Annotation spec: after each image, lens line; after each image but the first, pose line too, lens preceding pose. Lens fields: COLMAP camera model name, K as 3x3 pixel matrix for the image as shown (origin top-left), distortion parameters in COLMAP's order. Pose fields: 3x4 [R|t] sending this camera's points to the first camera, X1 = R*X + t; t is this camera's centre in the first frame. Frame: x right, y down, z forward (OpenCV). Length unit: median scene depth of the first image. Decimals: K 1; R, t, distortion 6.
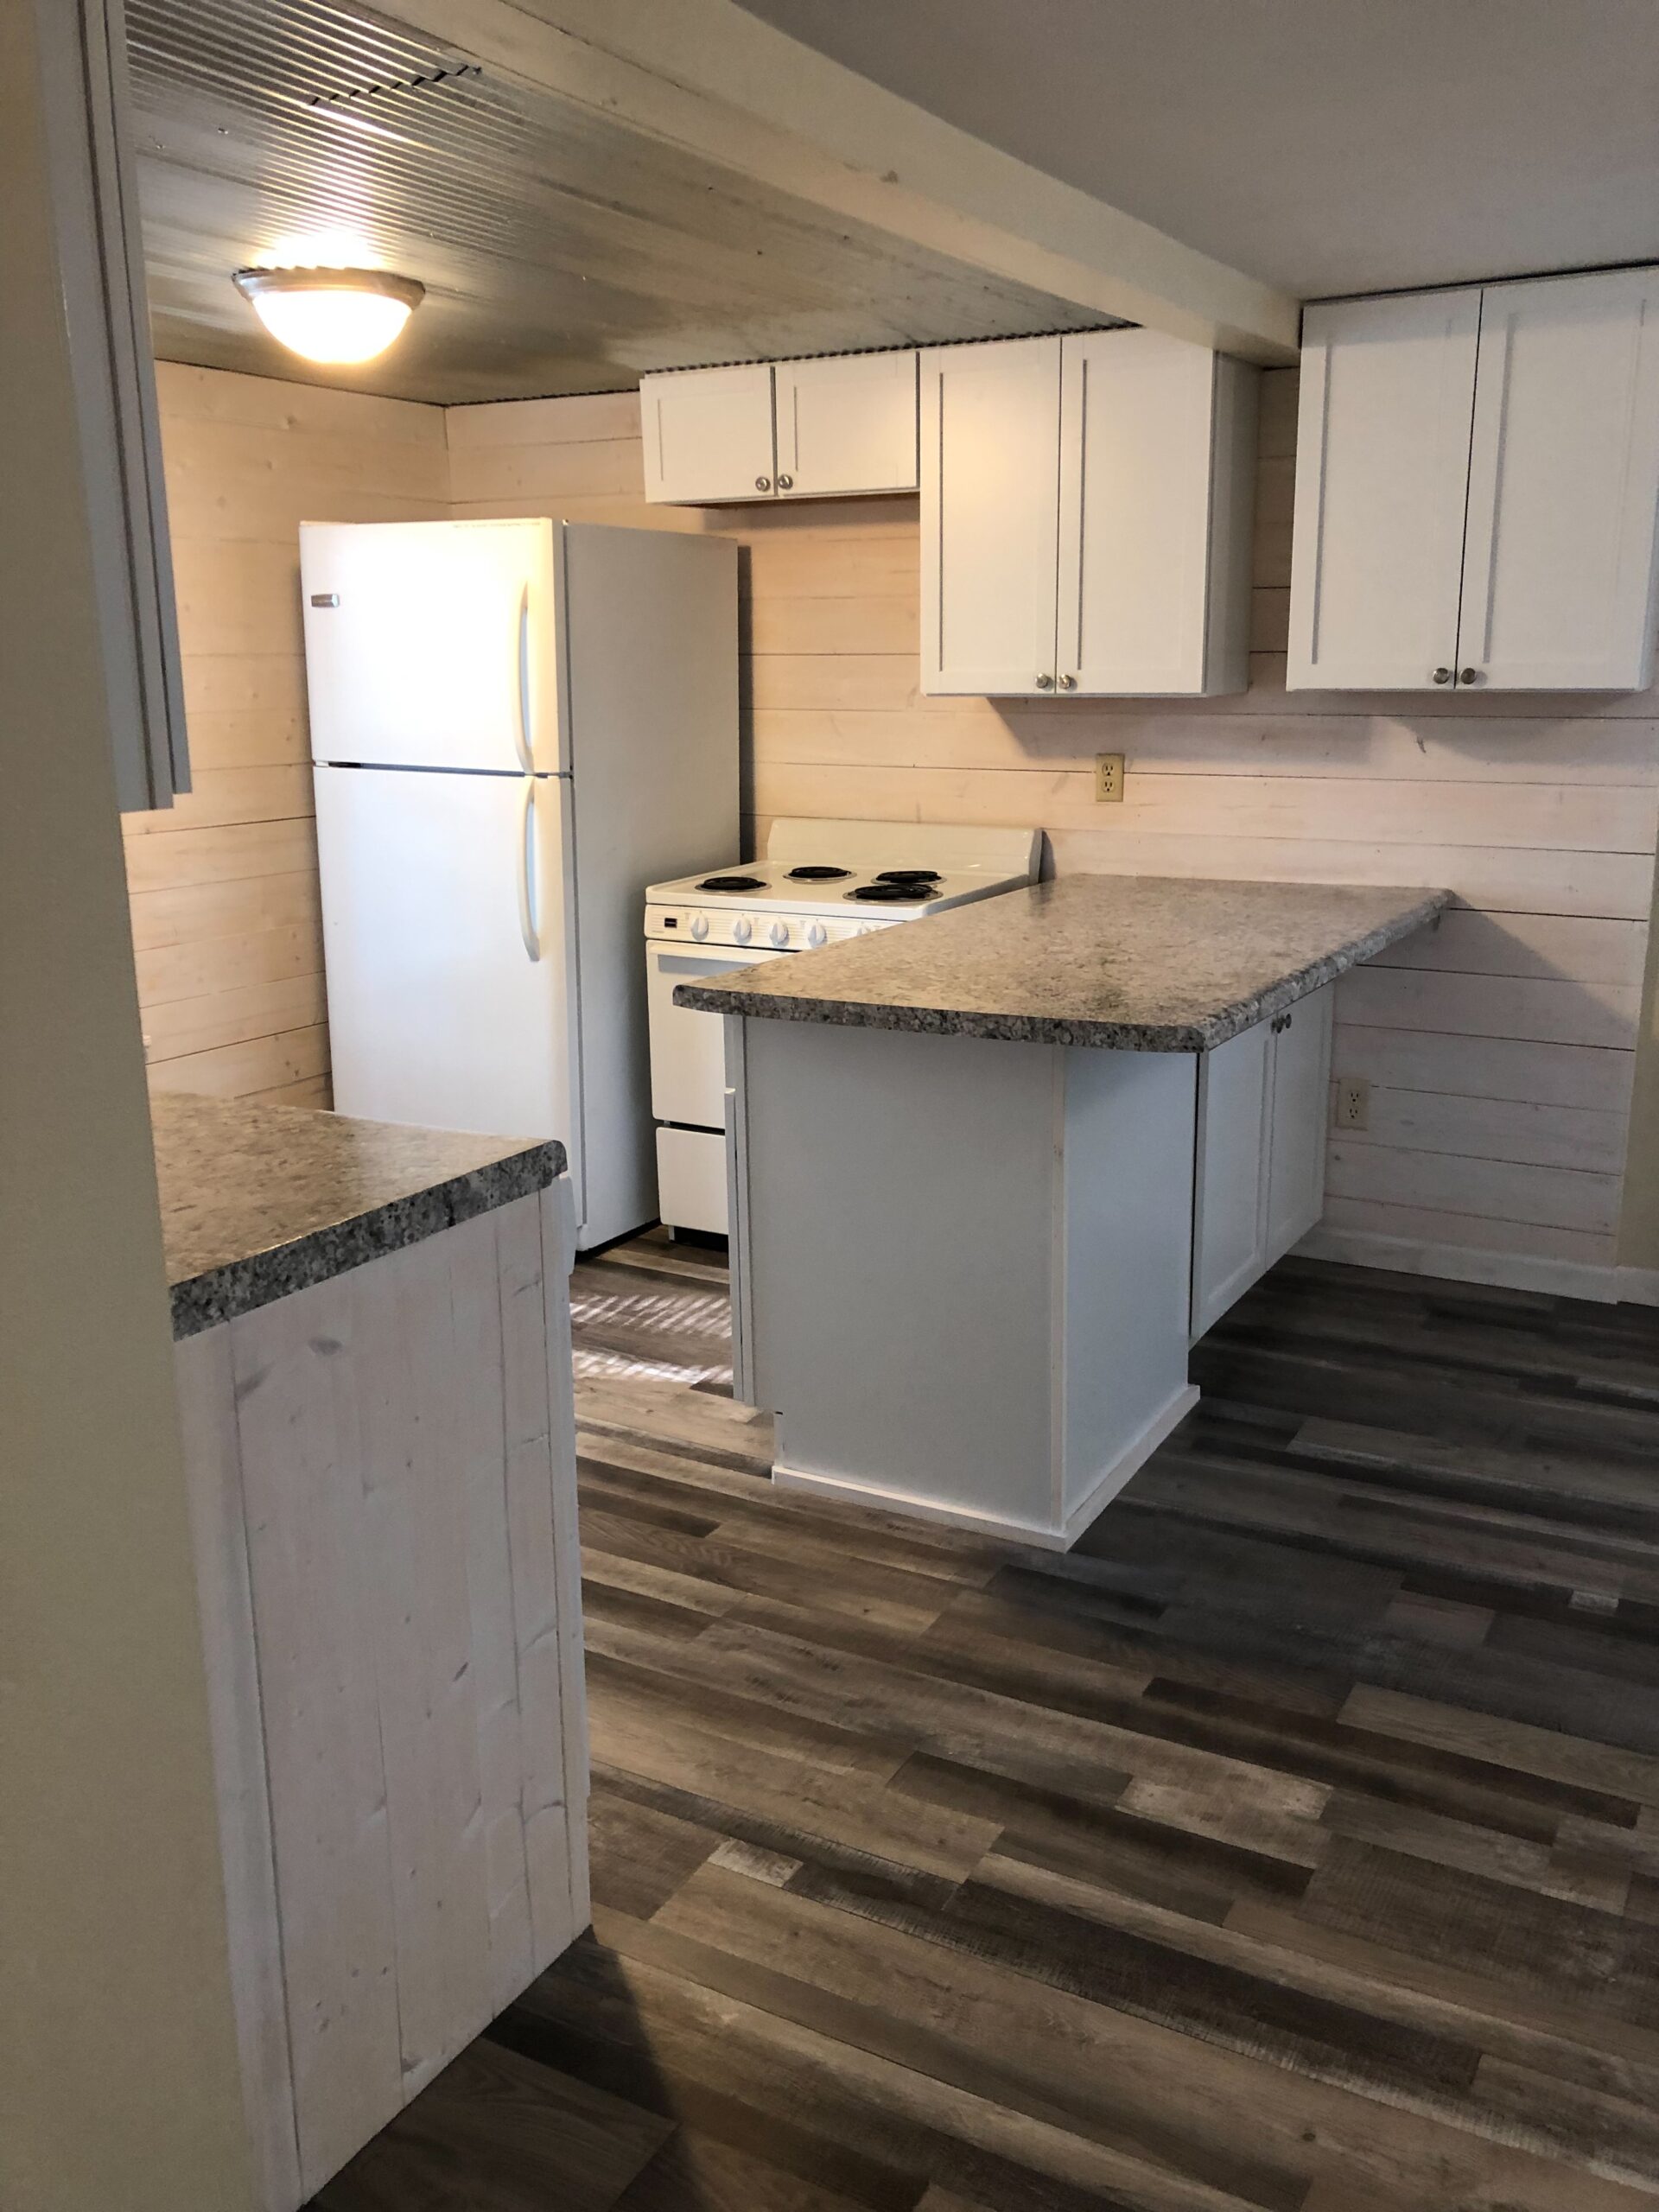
lens RADIAL K [[1806.6, 0, 819.1], [0, 1806.6, 1081.5], [0, 0, 1]] dist [0.037964, -0.041037]
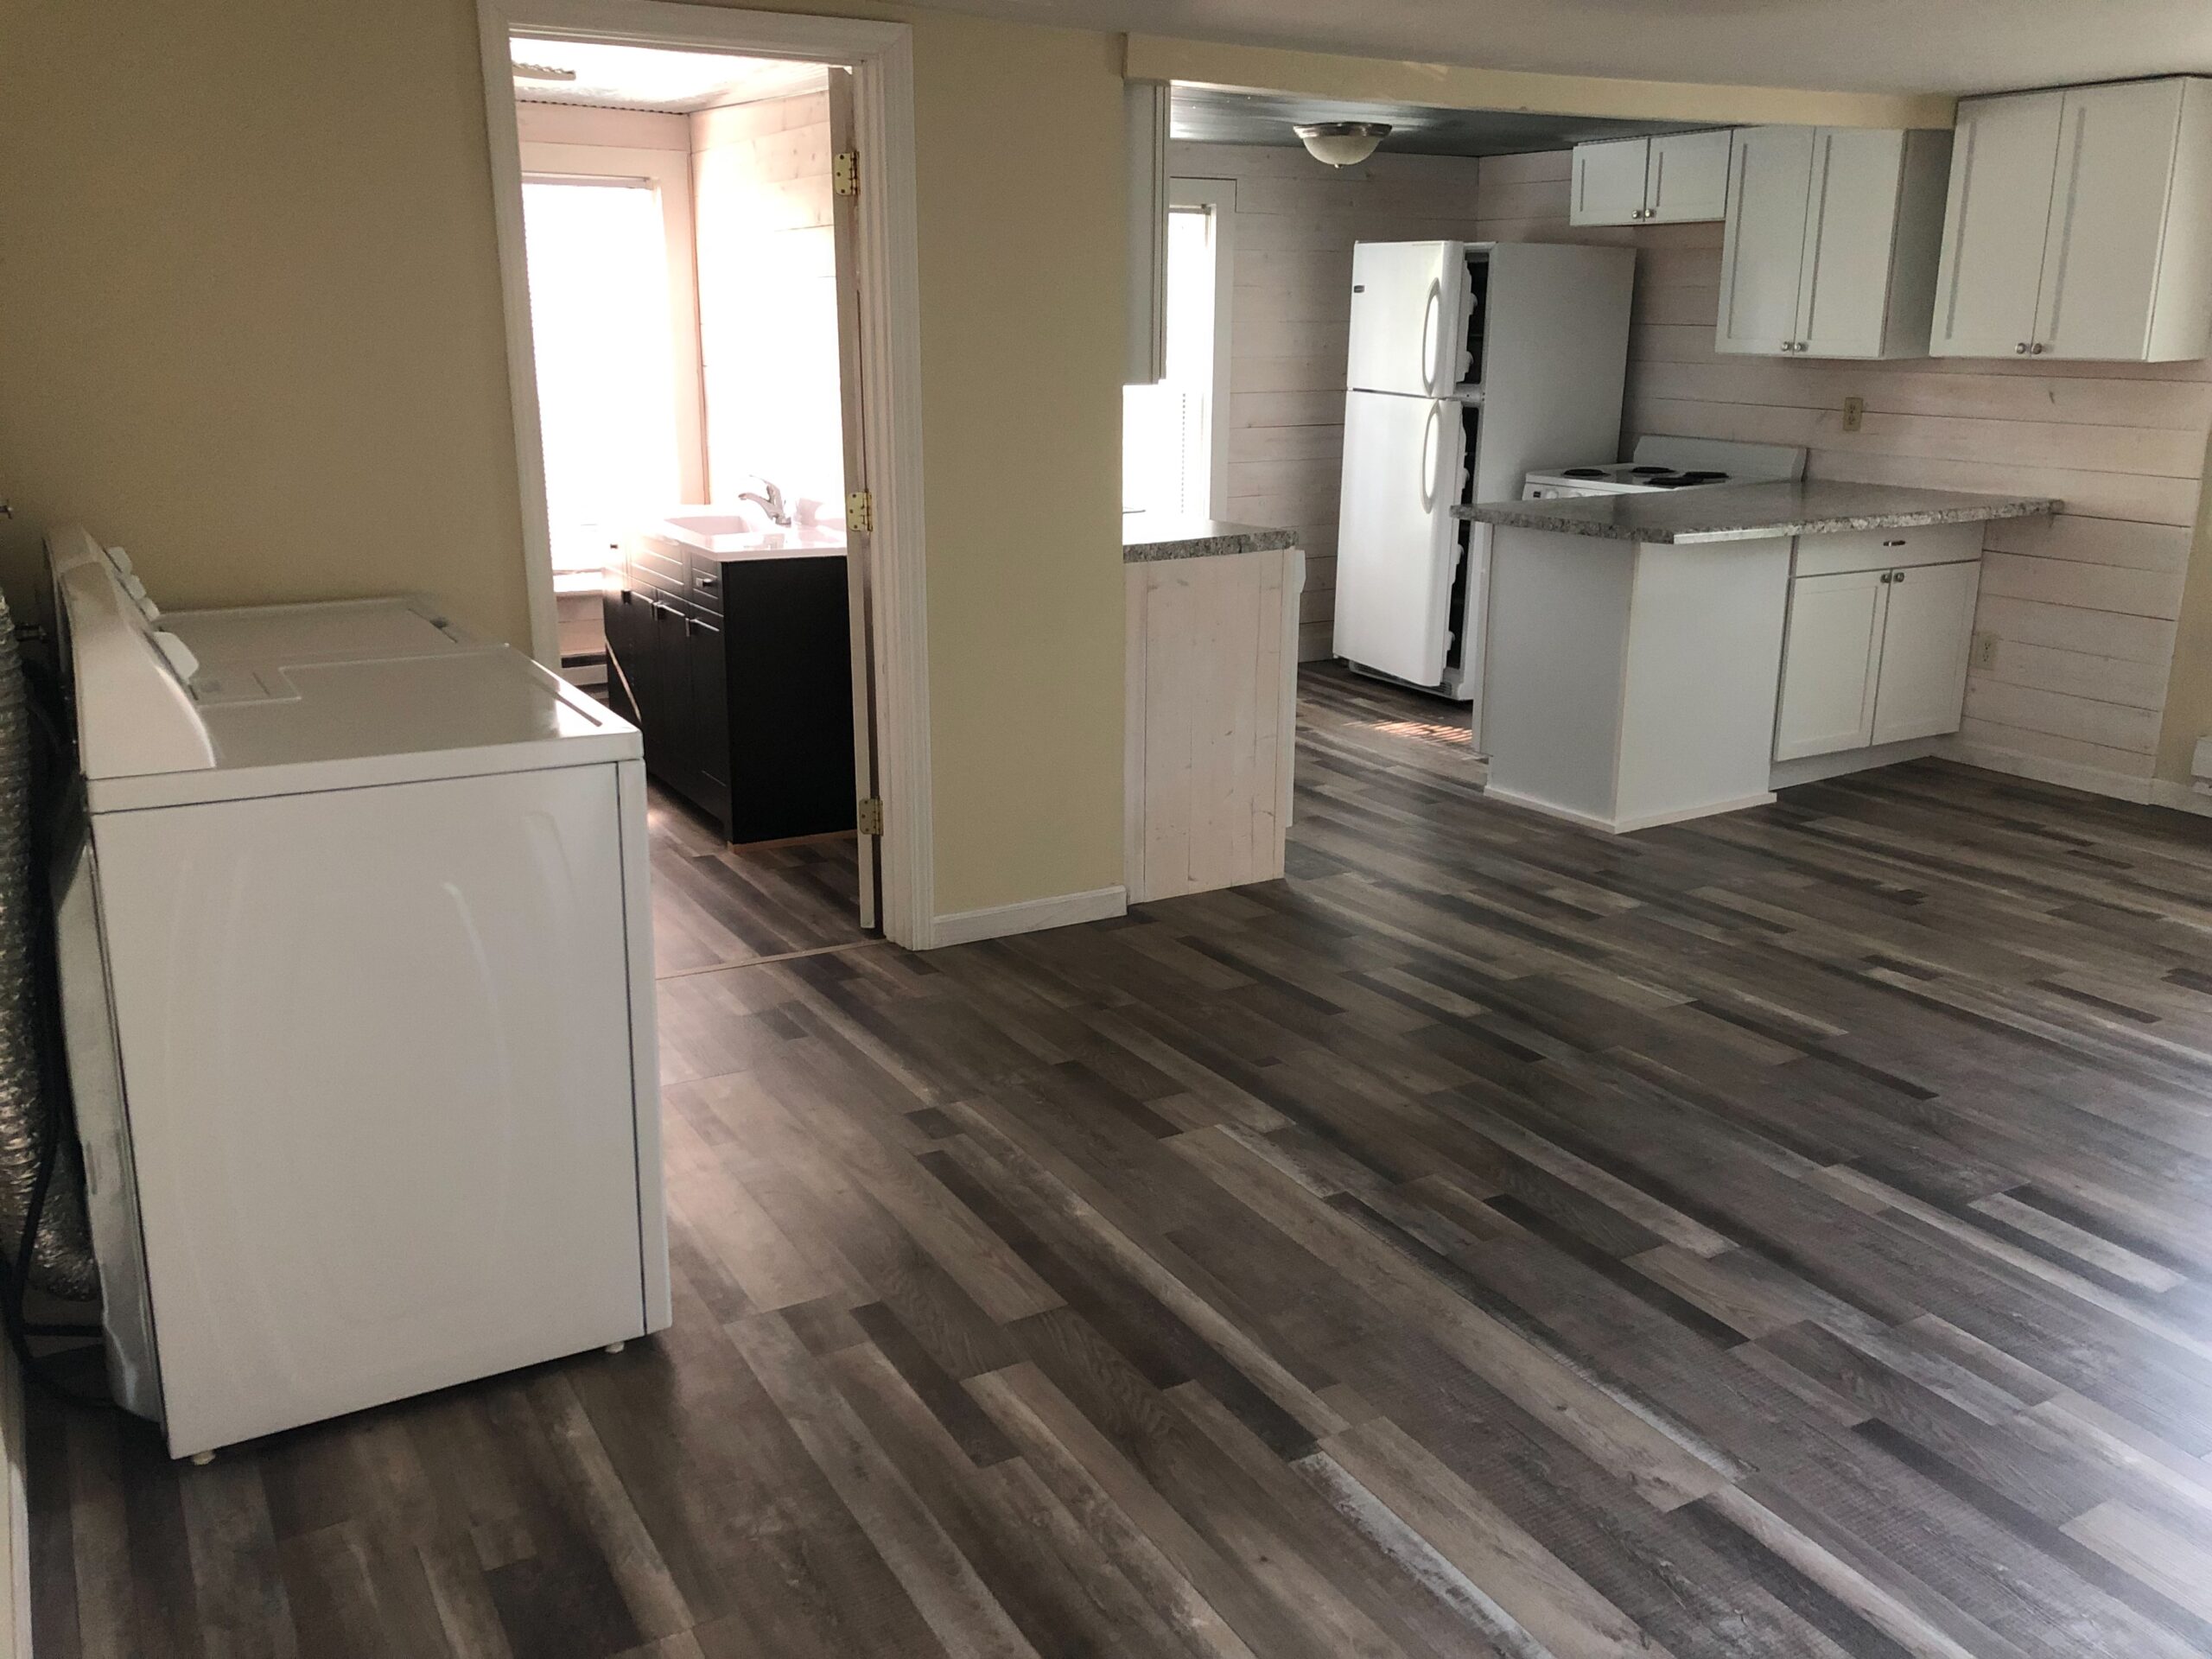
lens RADIAL K [[1806.6, 0, 1094.1], [0, 1806.6, 812.5], [0, 0, 1]] dist [0.037964, -0.041037]
pose [[0.865957, 0.144039, -0.478927, 0.481154], [-0.124570, 0.989567, 0.072379, 0.150828], [0.484355, -0.003017, 0.874866, -0.727909]]
